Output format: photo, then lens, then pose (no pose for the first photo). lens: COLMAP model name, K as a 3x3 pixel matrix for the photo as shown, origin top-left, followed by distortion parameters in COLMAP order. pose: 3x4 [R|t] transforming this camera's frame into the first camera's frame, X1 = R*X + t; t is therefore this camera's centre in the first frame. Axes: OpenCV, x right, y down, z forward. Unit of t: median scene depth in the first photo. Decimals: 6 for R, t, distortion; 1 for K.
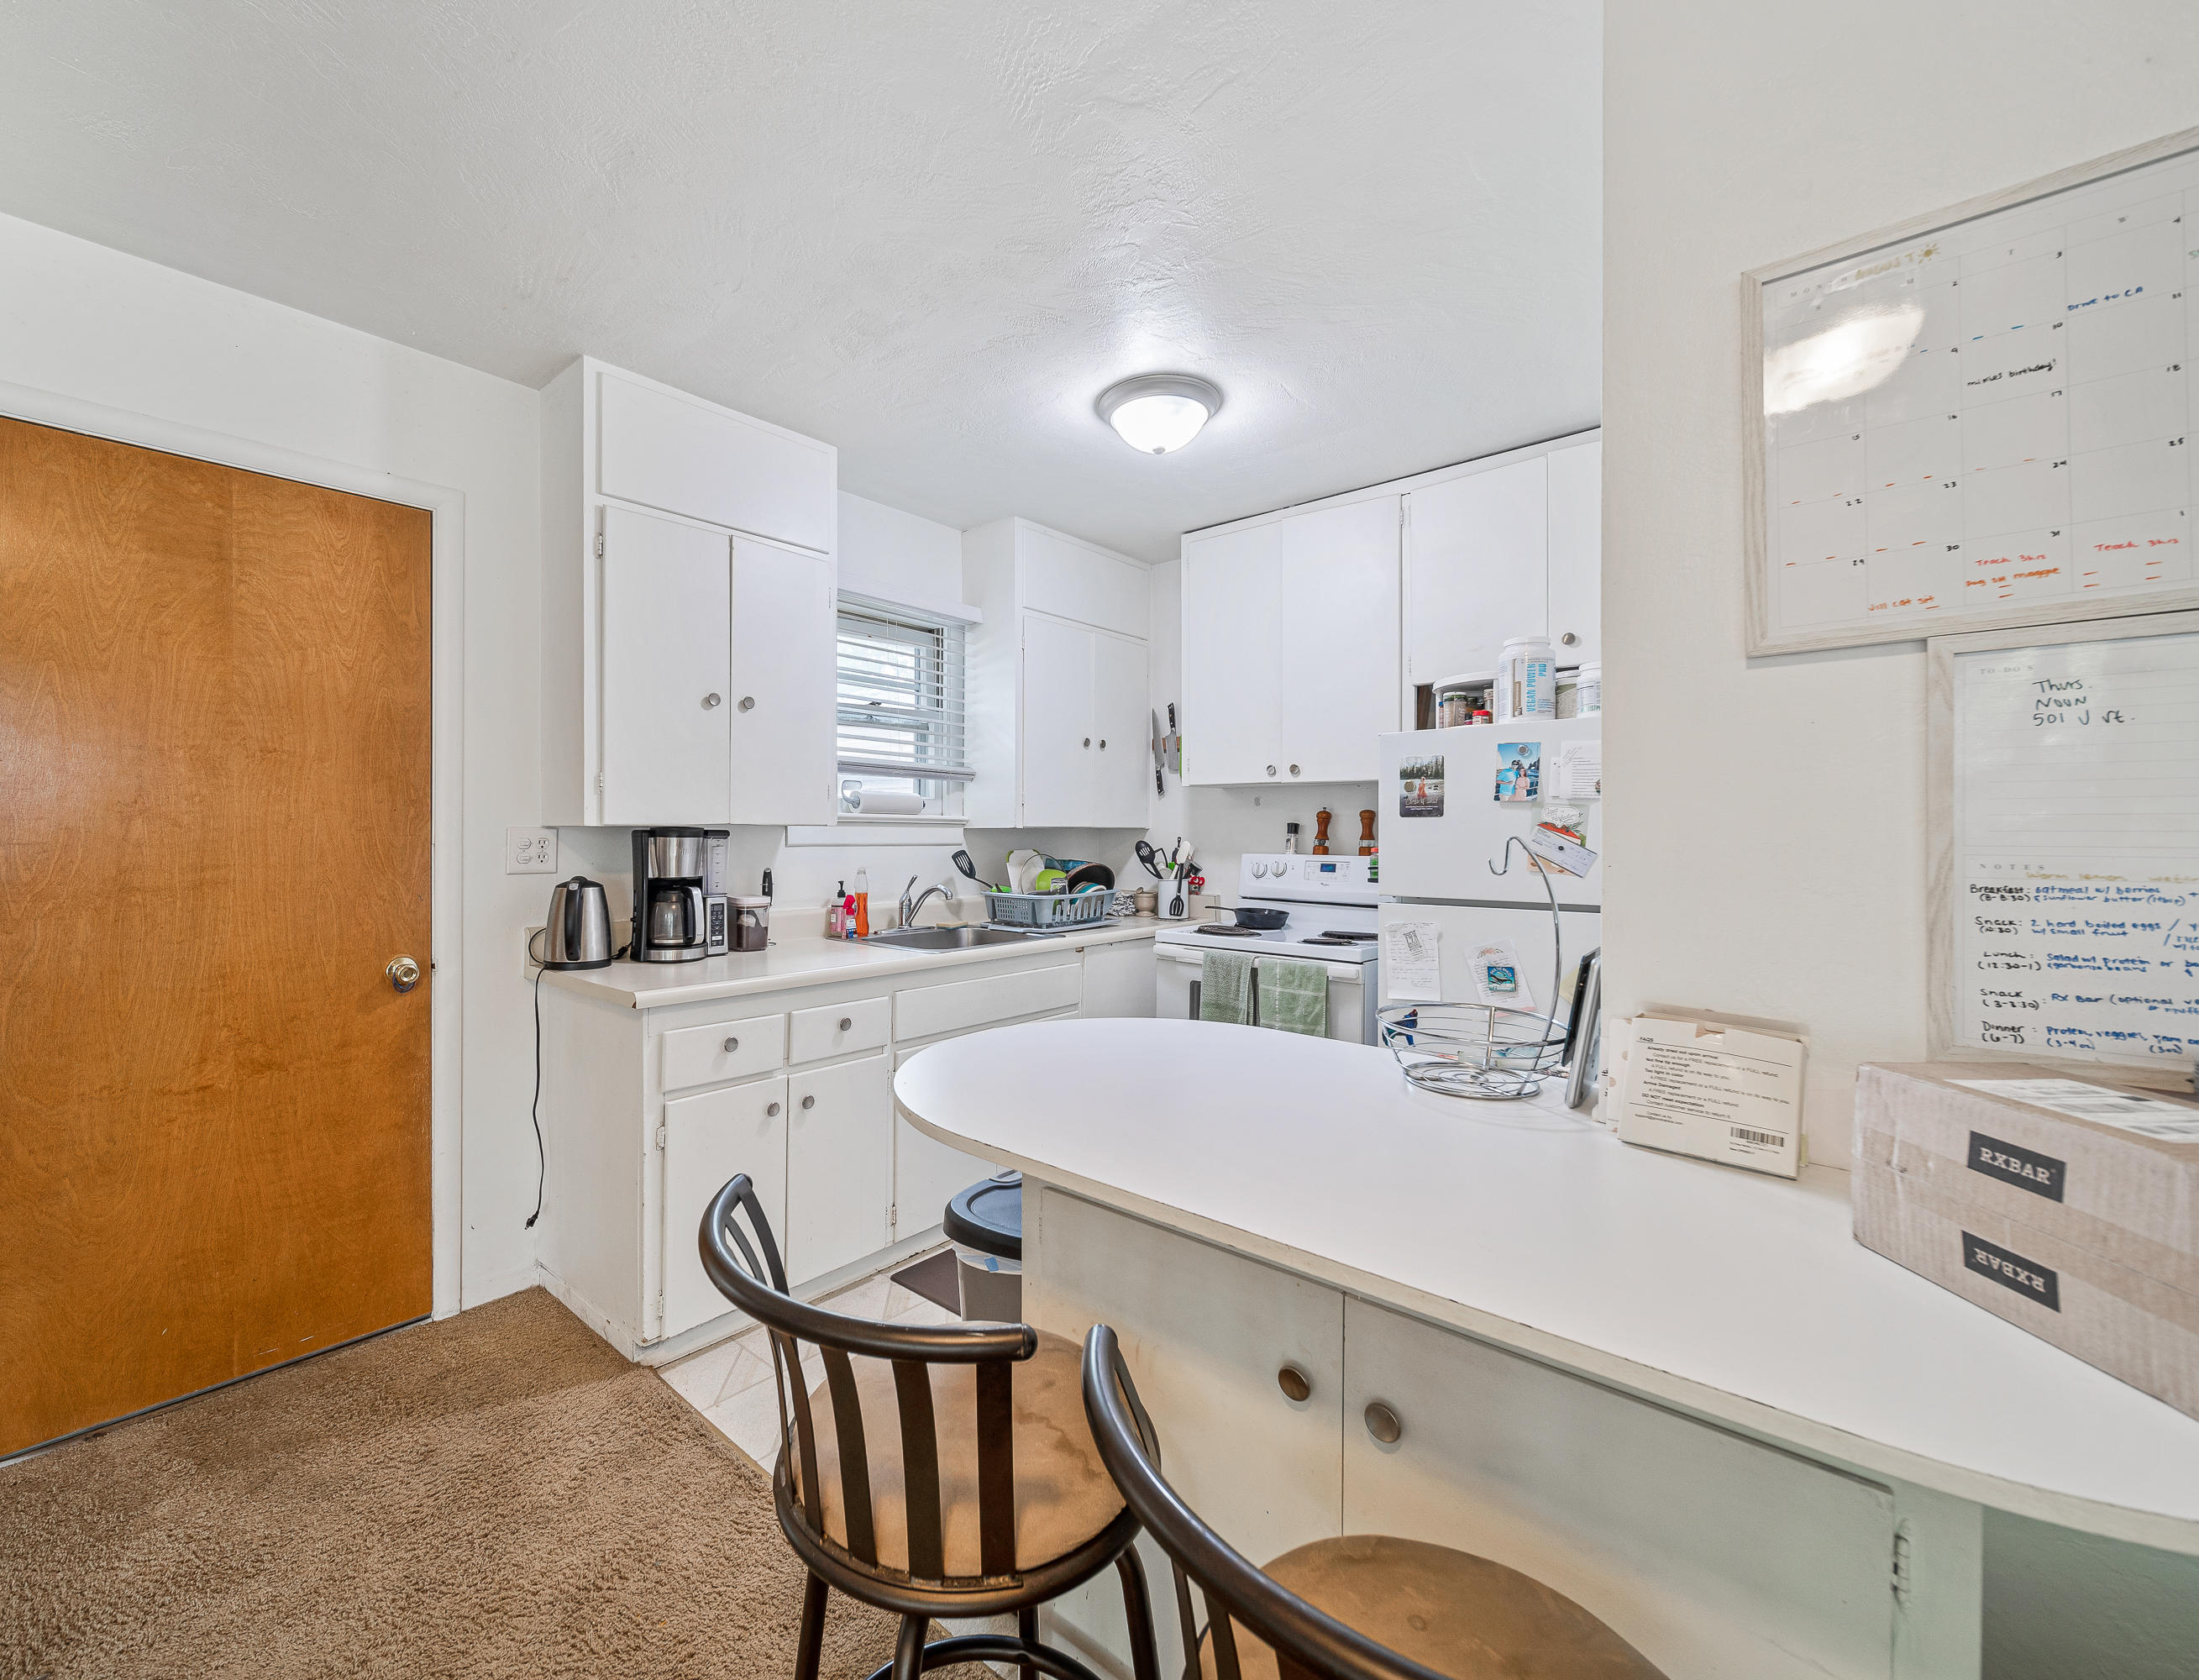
lens RADIAL K [[918.1, 0, 996.7], [0, 918.1, 828.4], [0, 0, 1]] dist [-0.001103, -0.000222]
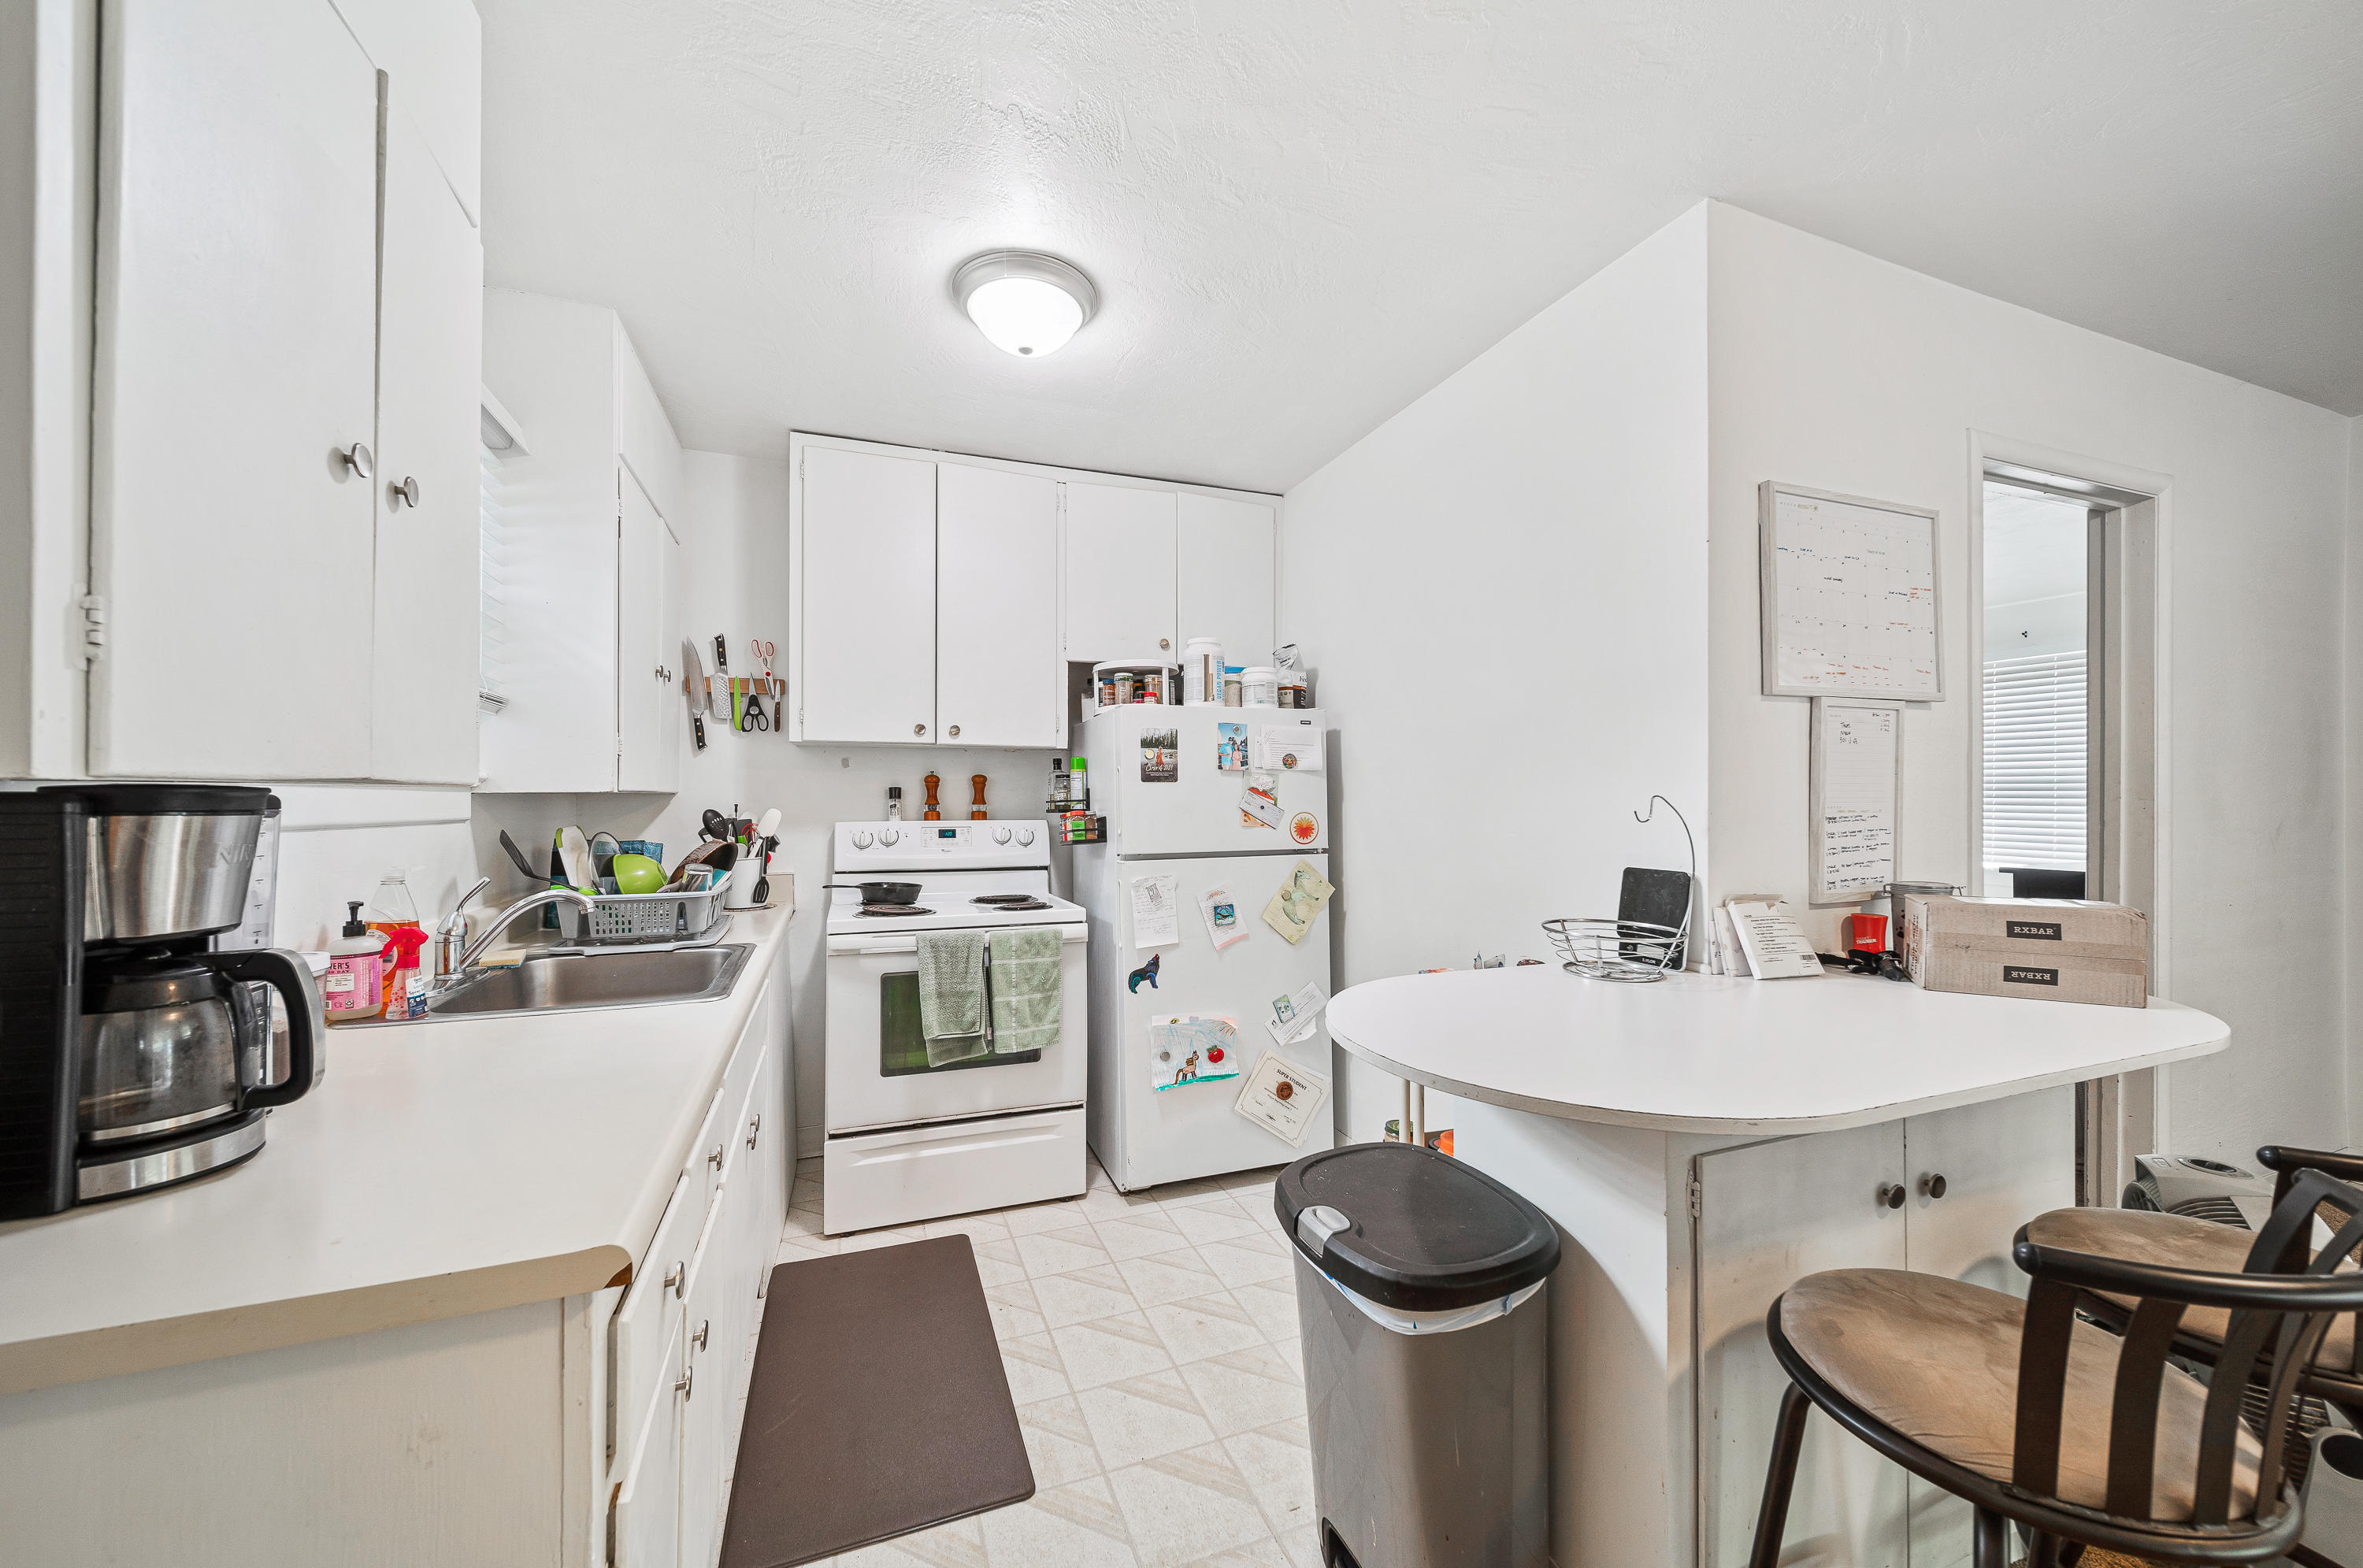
lens RADIAL K [[861.2, 0, 1174.1], [0, 861.2, 789.8], [0, 0, 1]] dist [-0.000855, 0.000139]
pose [[0.436080, 0.003996, 0.899899, -0.476094], [0.002239, 0.999982, -0.005526, 0.002808], [-0.899905, 0.004425, 0.436063, 0.518987]]
